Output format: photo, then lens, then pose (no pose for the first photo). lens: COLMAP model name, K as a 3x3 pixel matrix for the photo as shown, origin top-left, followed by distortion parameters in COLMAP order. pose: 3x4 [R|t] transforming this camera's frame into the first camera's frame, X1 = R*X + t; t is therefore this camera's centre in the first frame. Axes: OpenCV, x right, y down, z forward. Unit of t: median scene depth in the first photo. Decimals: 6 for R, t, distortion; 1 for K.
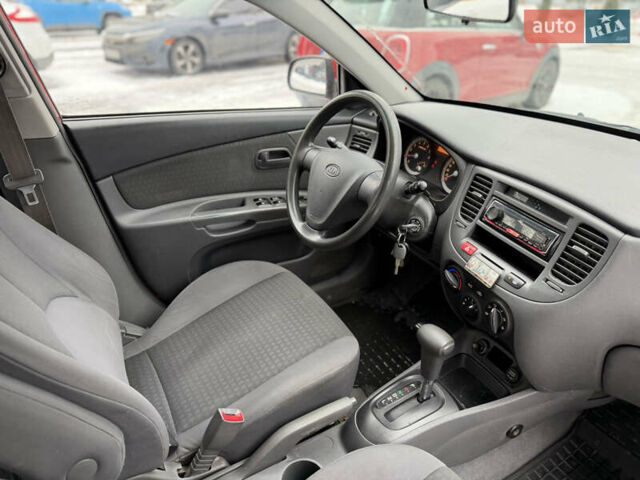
lens RADIAL K [[445.7, 0, 321.2], [0, 445.7, 242.2], [0, 0, 1]] dist [0.049740, -0.073575]
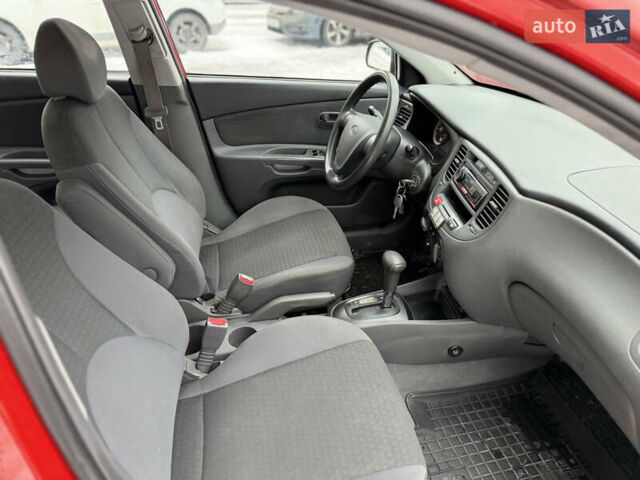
lens RADIAL K [[440.6, 0, 317.9], [0, 440.6, 244.2], [0, 0, 1]] dist [0.087842, -0.149987]
pose [[0.942974, 0.183241, -0.277889, 0.335687], [-0.167266, 0.982631, 0.080360, 0.081309], [0.287788, -0.029296, 0.957246, -0.290431]]
